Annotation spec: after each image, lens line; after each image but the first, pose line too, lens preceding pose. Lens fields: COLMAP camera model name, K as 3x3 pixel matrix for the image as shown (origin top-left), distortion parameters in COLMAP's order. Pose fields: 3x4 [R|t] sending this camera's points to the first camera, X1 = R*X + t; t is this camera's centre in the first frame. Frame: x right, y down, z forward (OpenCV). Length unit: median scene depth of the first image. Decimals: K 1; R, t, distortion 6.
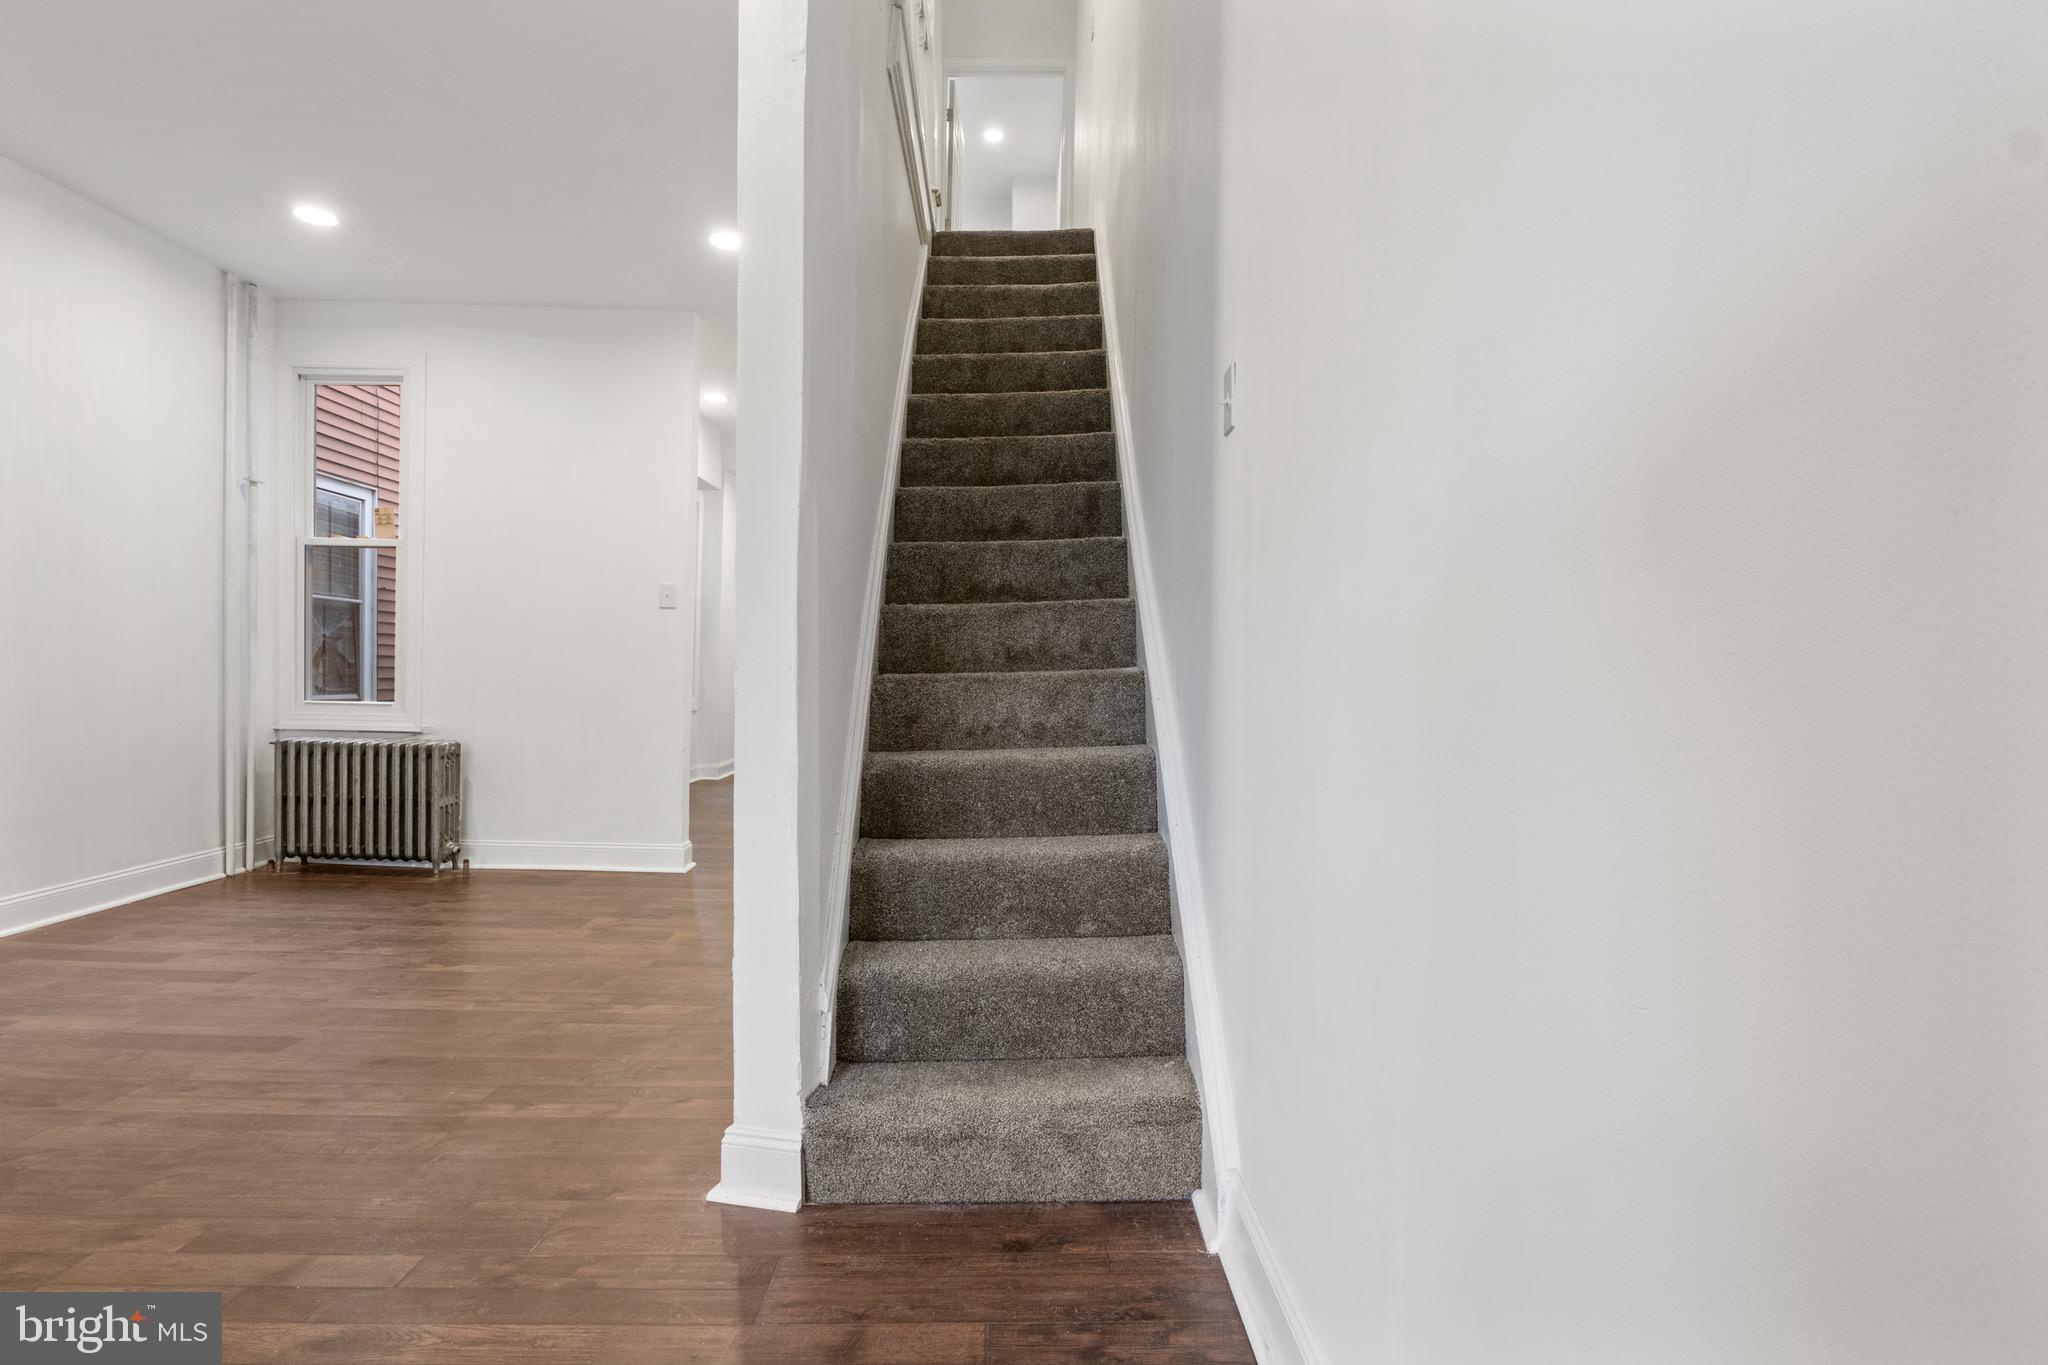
lens RADIAL K [[1020.4, 0, 1014.2], [0, 1020.4, 692.6], [0, 0, 1]] dist [-0.004004, -0.000742]
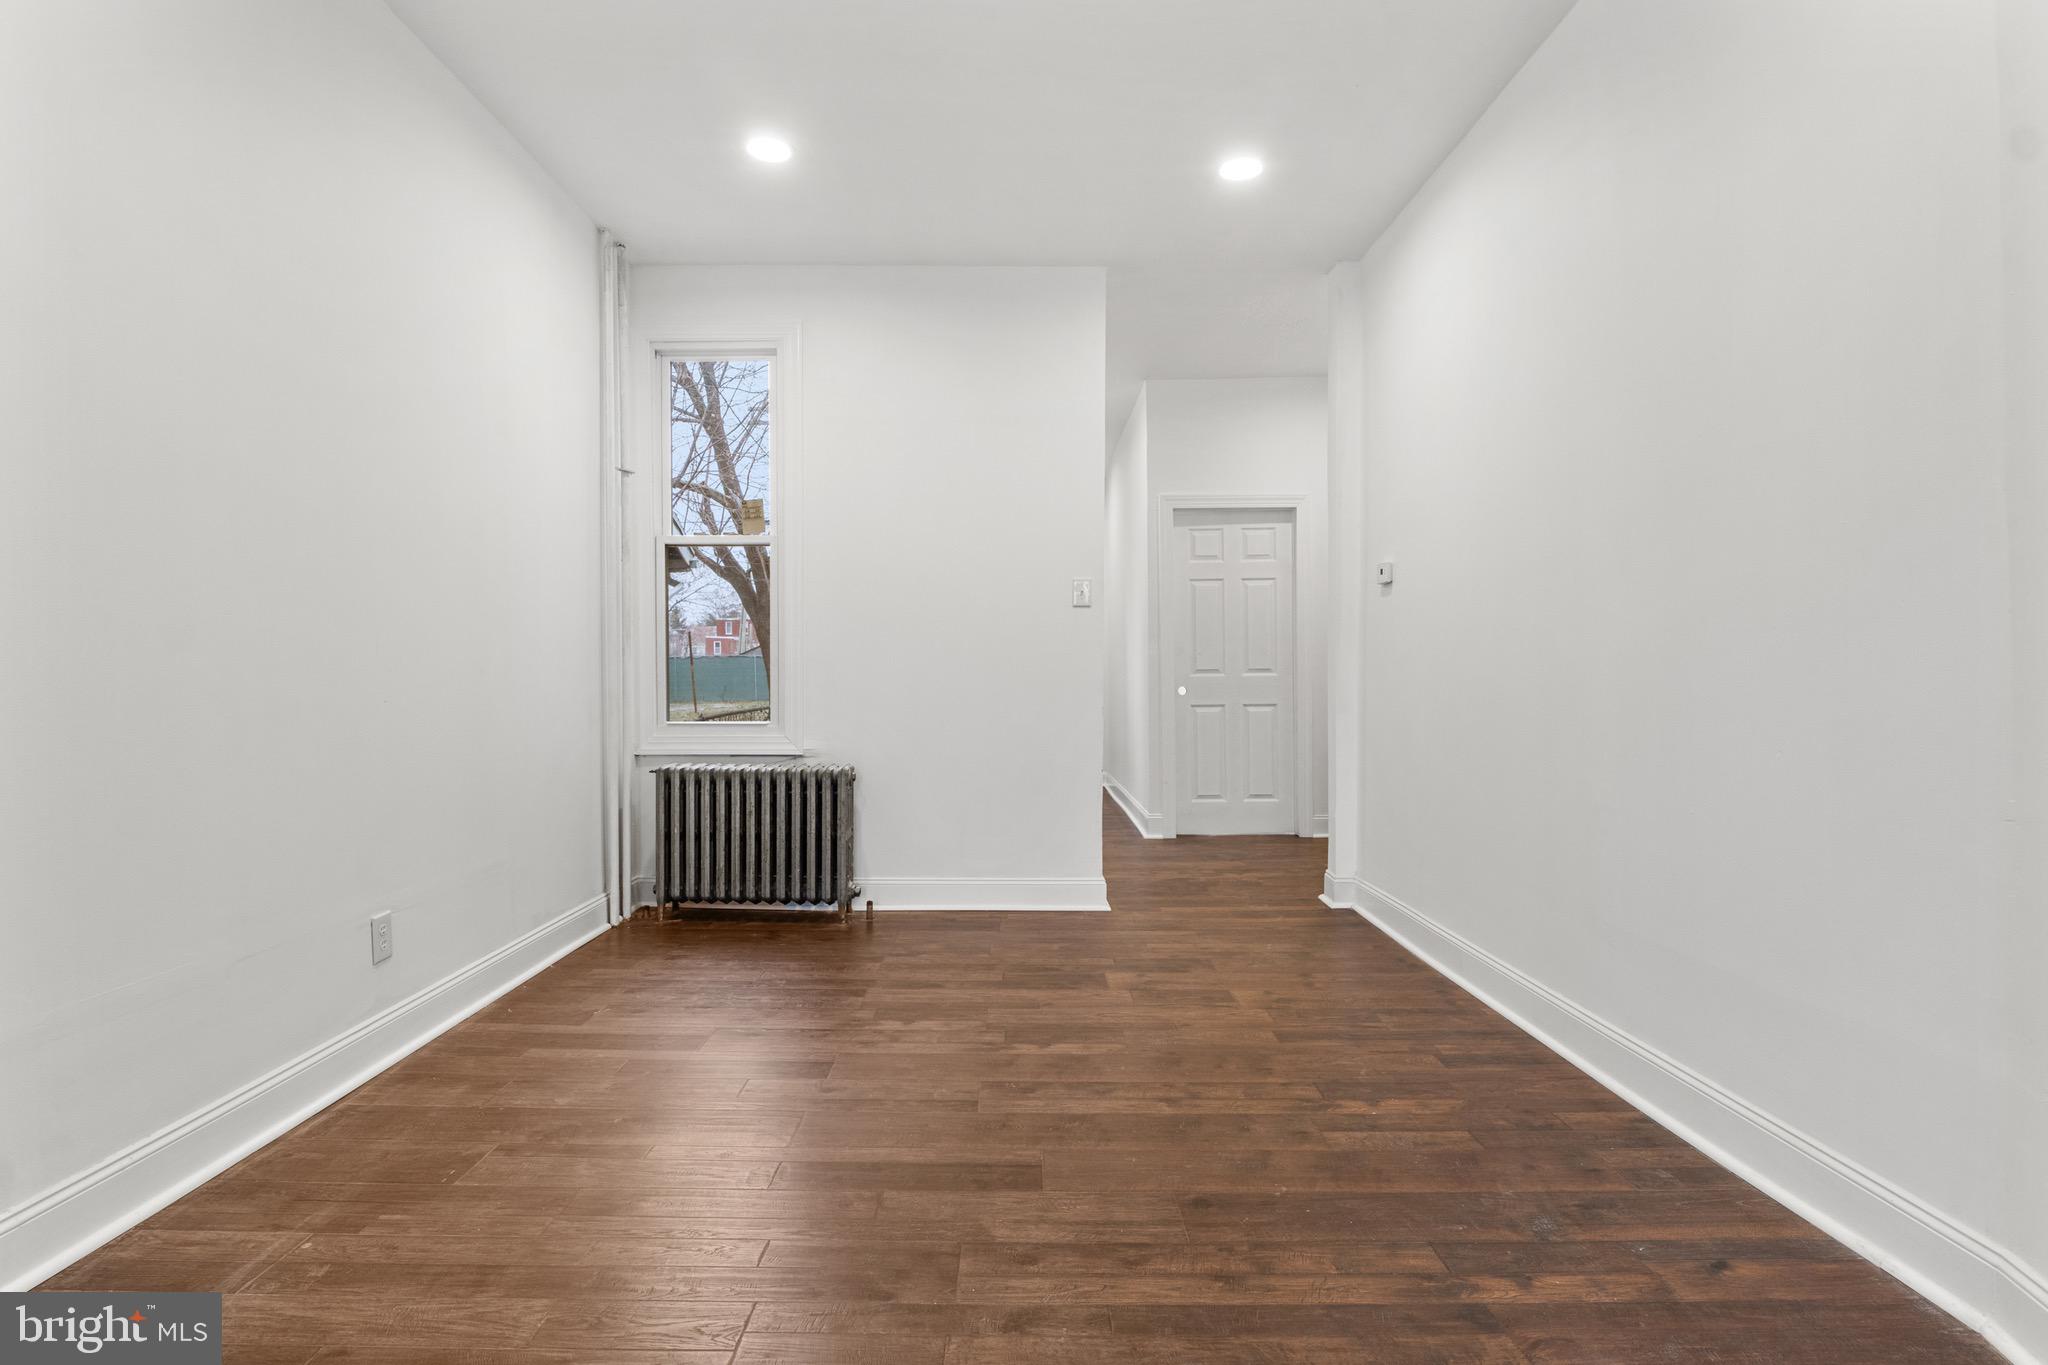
lens RADIAL K [[1024.5, 0, 1016.6], [0, 1024.5, 685.6], [0, 0, 1]] dist [-0.001720, -0.000530]
pose [[0.999610, -0.022417, -0.016647, -0.405745], [0.022214, 0.999678, -0.012283, -0.005926], [0.016917, 0.011909, 0.999786, 0.133630]]
